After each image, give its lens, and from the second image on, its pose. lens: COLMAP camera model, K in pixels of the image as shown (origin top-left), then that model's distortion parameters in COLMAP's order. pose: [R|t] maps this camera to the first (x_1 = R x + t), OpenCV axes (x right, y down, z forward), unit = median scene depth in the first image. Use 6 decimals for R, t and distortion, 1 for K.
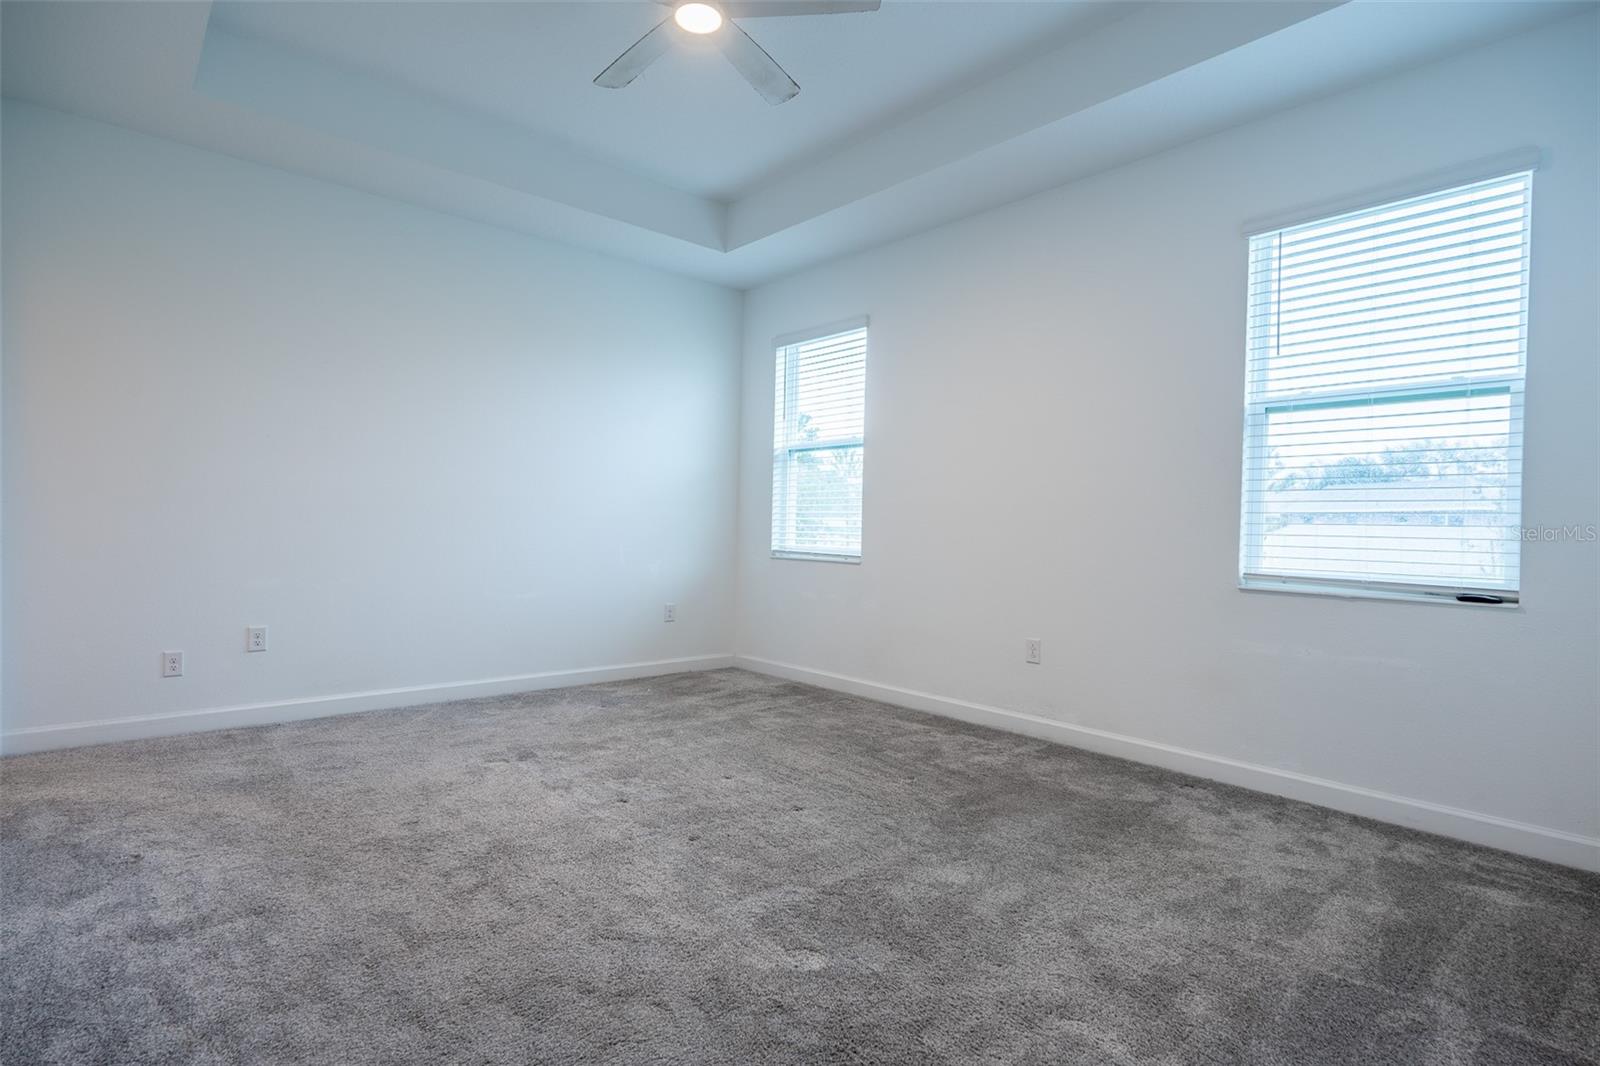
lens RADIAL K [[792.3, 0, 798.7], [0, 792.3, 532.6], [0, 0, 1]] dist [-0.003121, 0.000091]
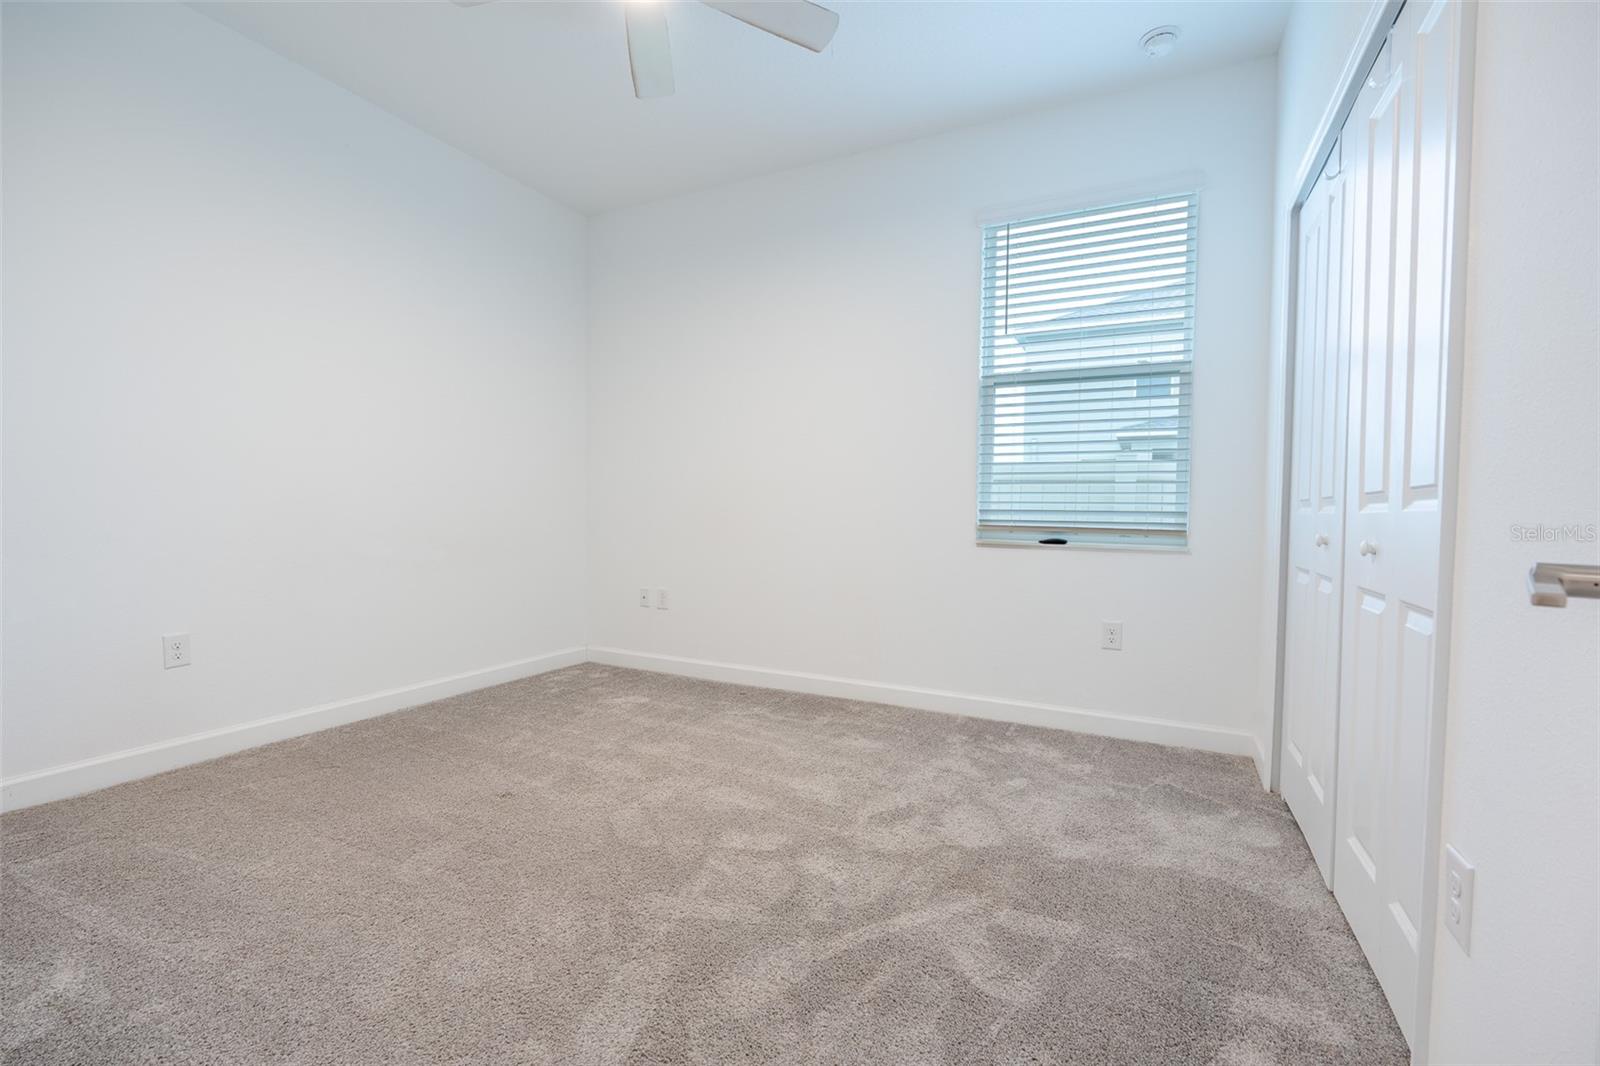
lens RADIAL K [[761.8, 0, 775.3], [0, 761.8, 514.1], [0, 0, 1]] dist [0.000872, 0.000051]
pose [[0.940154, -0.025355, 0.339806, -0.087794], [0.017793, 0.999520, 0.025350, -0.002181], [-0.340285, -0.017787, 0.940154, 0.098888]]
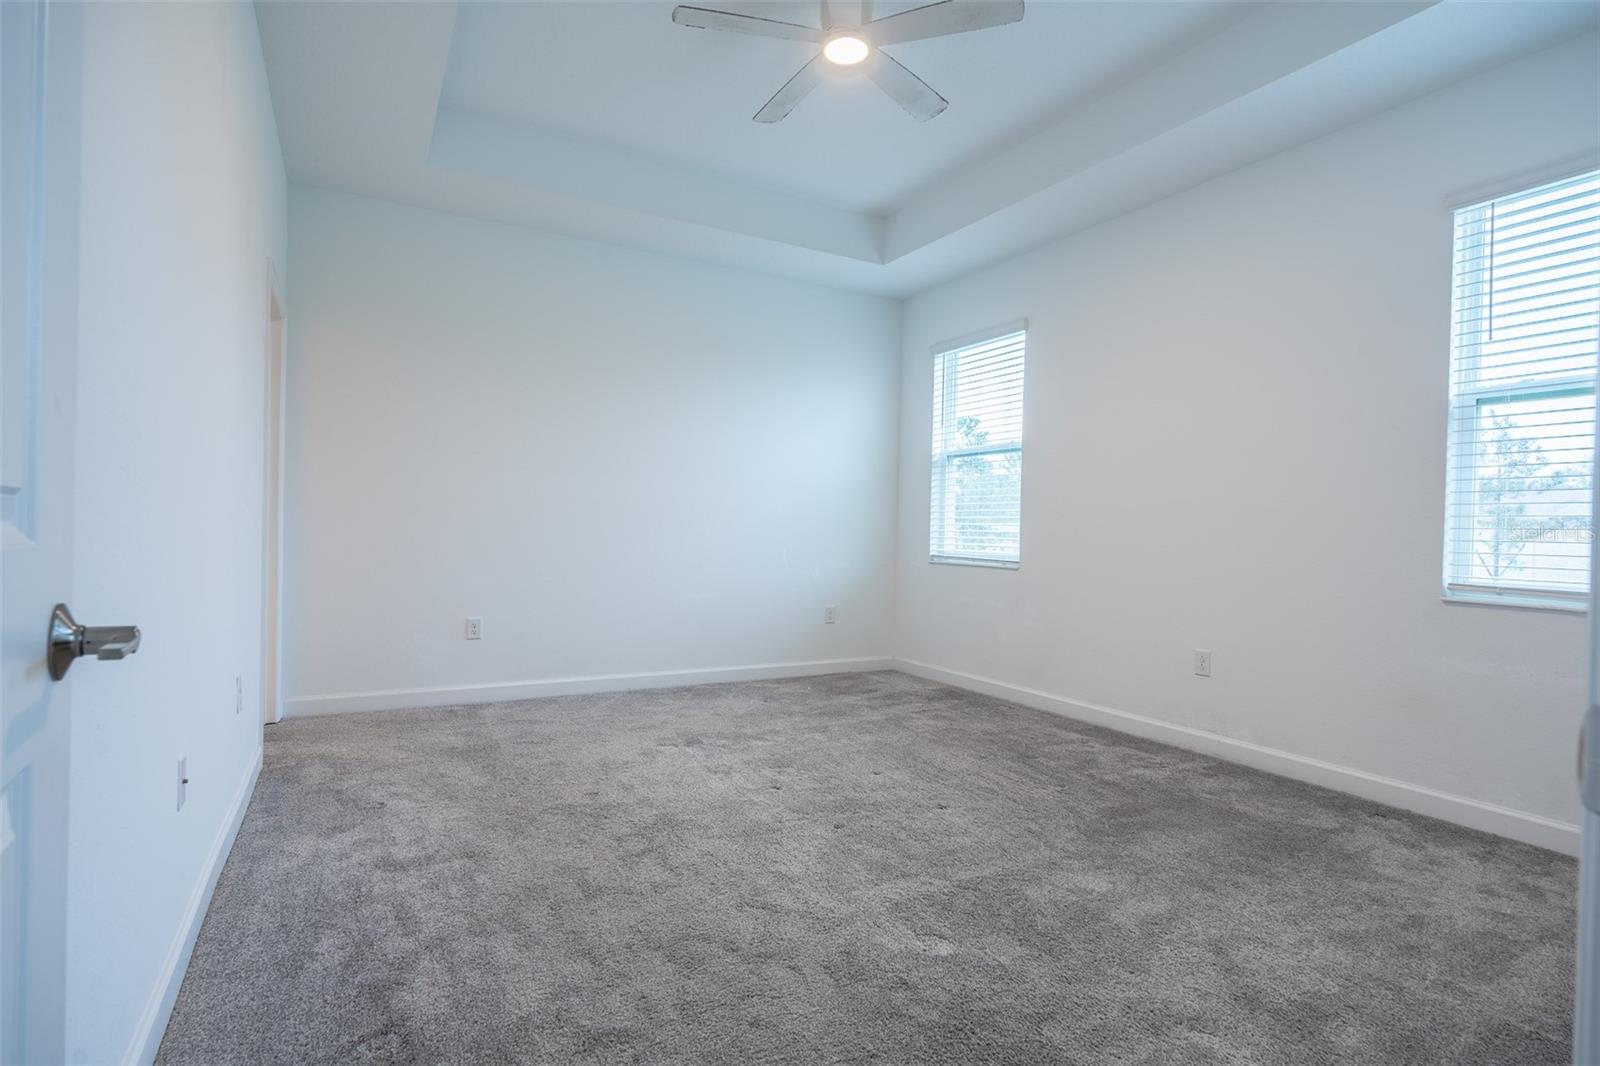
lens RADIAL K [[792.3, 0, 801.5], [0, 792.3, 532.0], [0, 0, 1]] dist [-0.003121, 0.000091]
pose [[0.977295, 0.000374, -0.211881, 0.038297], [-0.001965, 0.999971, -0.007299, 0.000933], [0.211872, 0.007550, 0.977268, -0.041416]]
